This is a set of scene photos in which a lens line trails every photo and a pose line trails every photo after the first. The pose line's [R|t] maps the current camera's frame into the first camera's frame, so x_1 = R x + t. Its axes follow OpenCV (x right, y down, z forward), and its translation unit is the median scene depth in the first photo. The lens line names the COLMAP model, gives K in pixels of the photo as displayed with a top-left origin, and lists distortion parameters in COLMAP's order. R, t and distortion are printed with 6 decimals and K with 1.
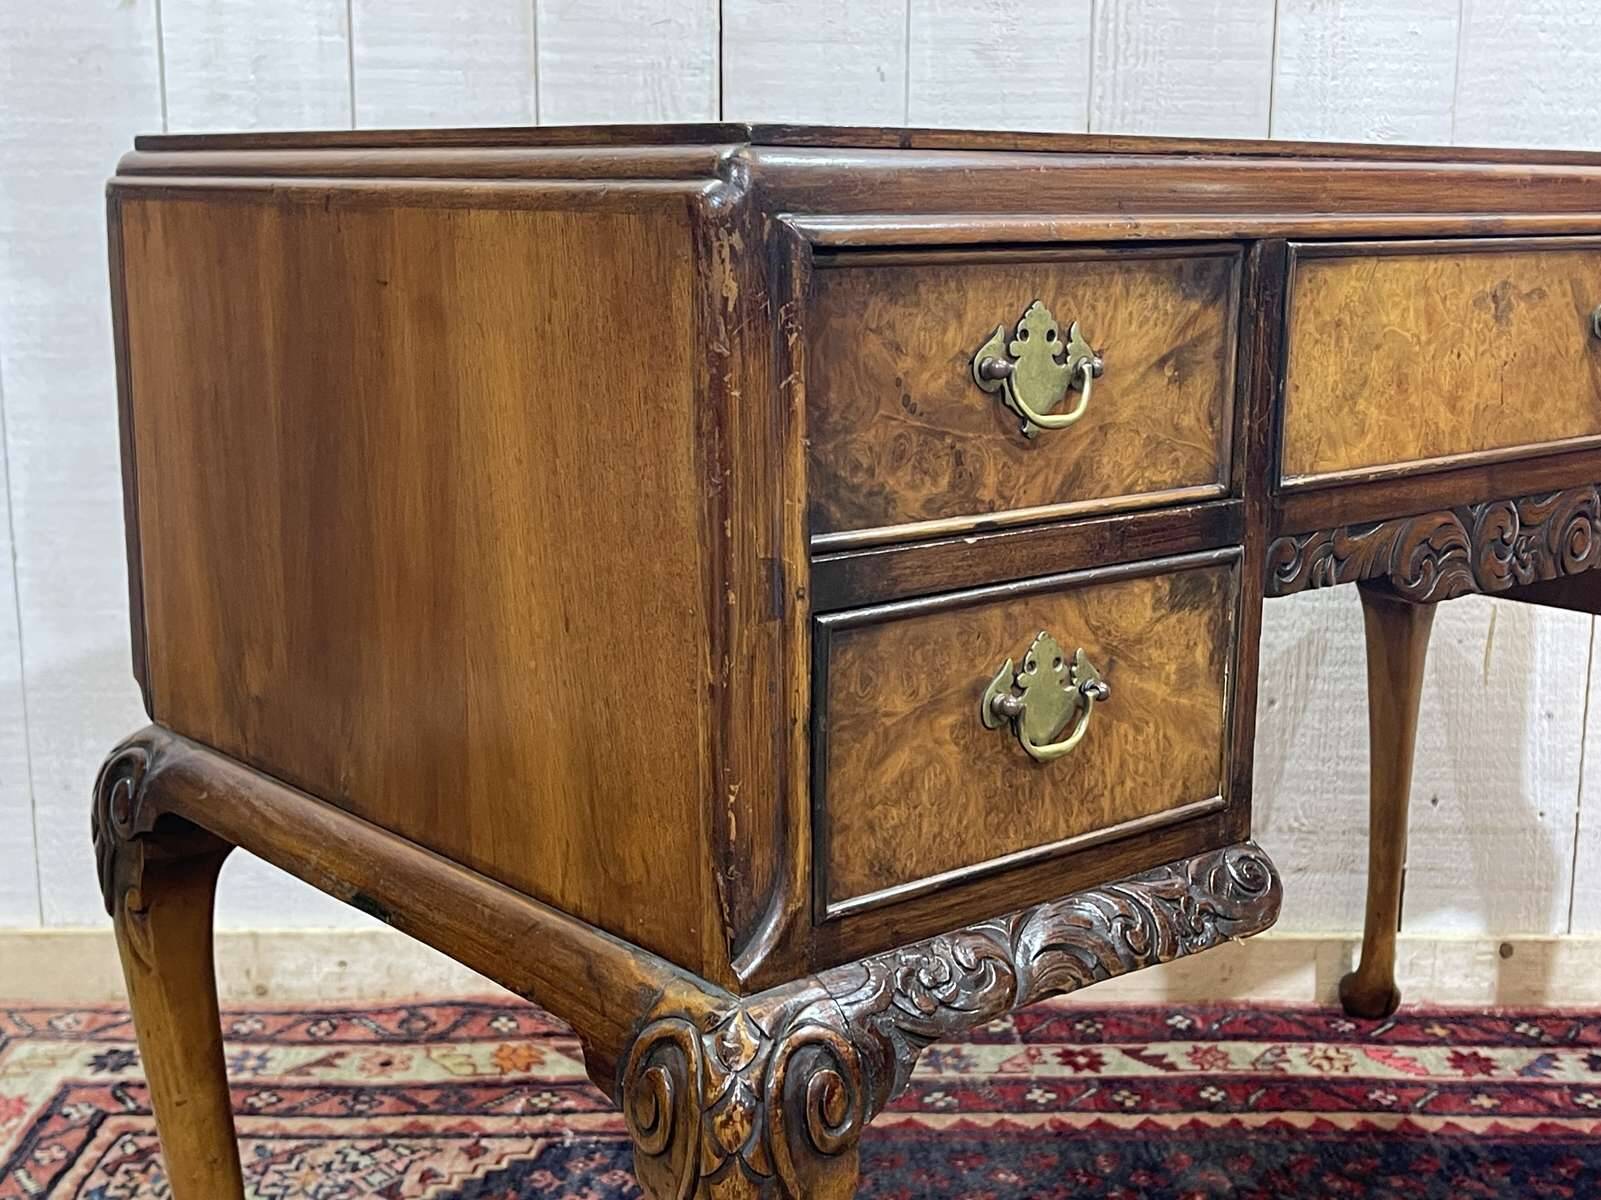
lens RADIAL K [[2048.2, 0, 821.1], [0, 2048.2, 606.6], [0, 0, 1]] dist [0.059330, -0.112657]
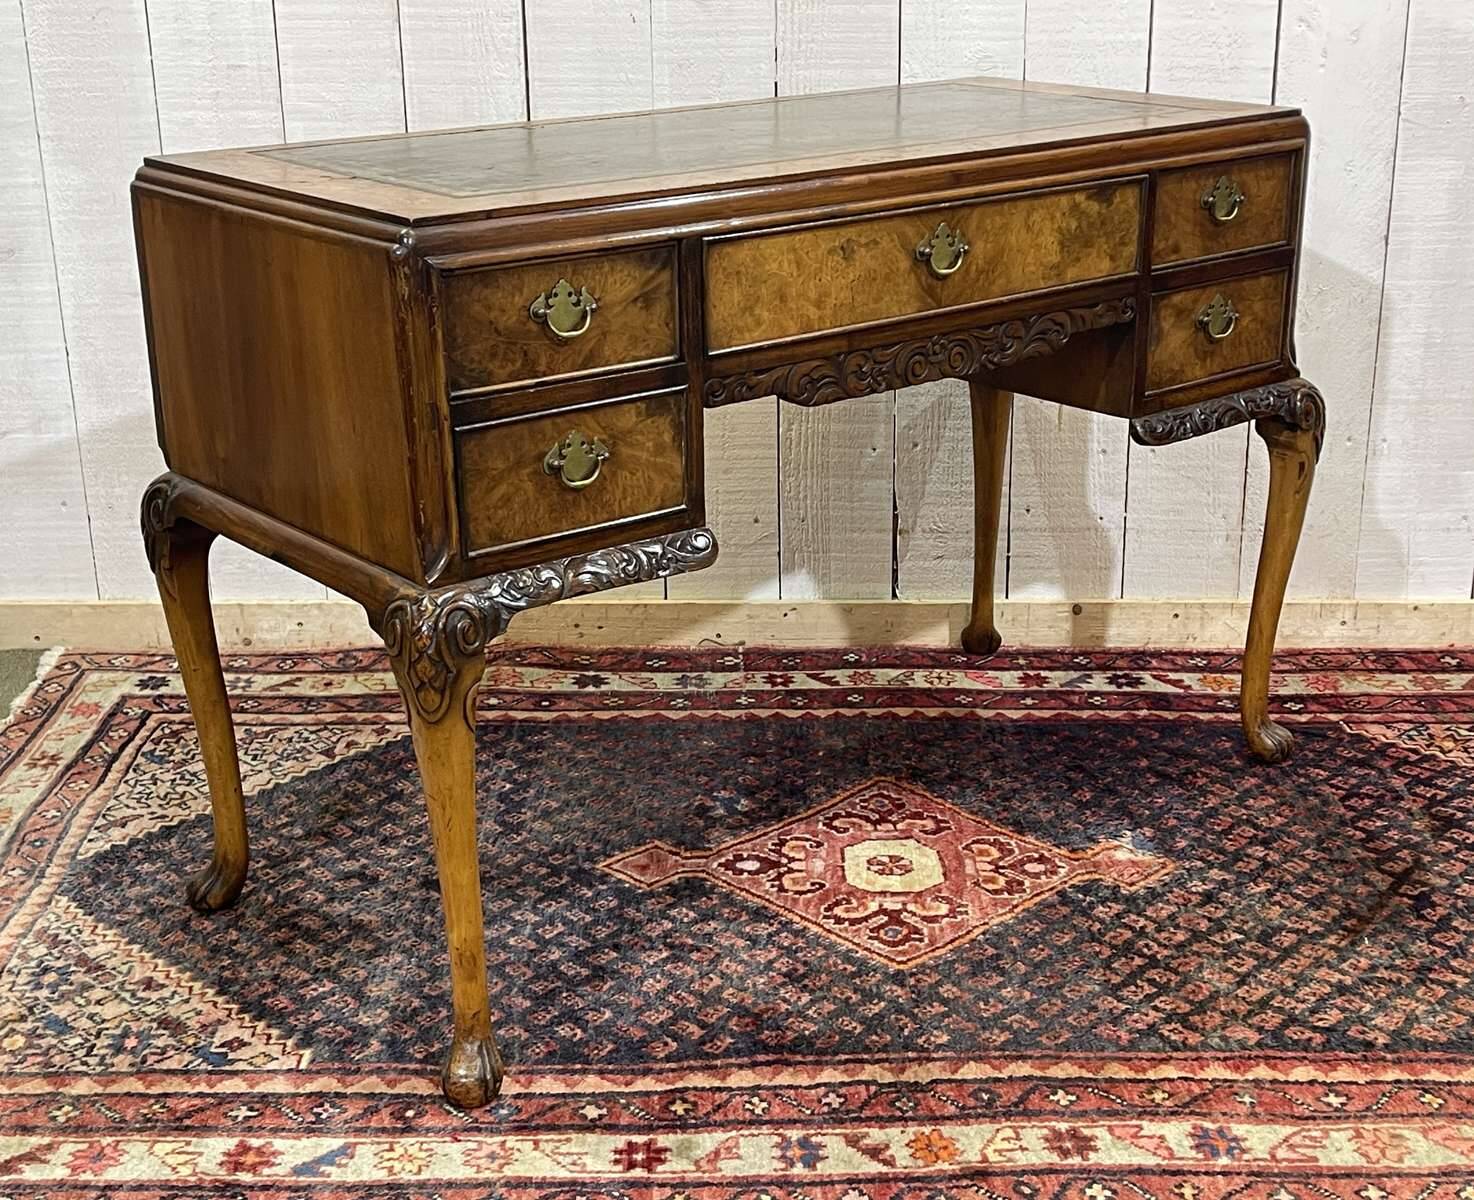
lens RADIAL K [[2097.5, 0, 767.0], [0, 2097.5, 629.5], [0, 0, 1]] dist [0.164886, -0.549920]
pose [[0.999407, -0.006822, -0.033749, 0.183866], [0.011599, 0.989591, 0.143443, -0.045799], [0.032419, -0.143749, 0.989083, -0.591756]]
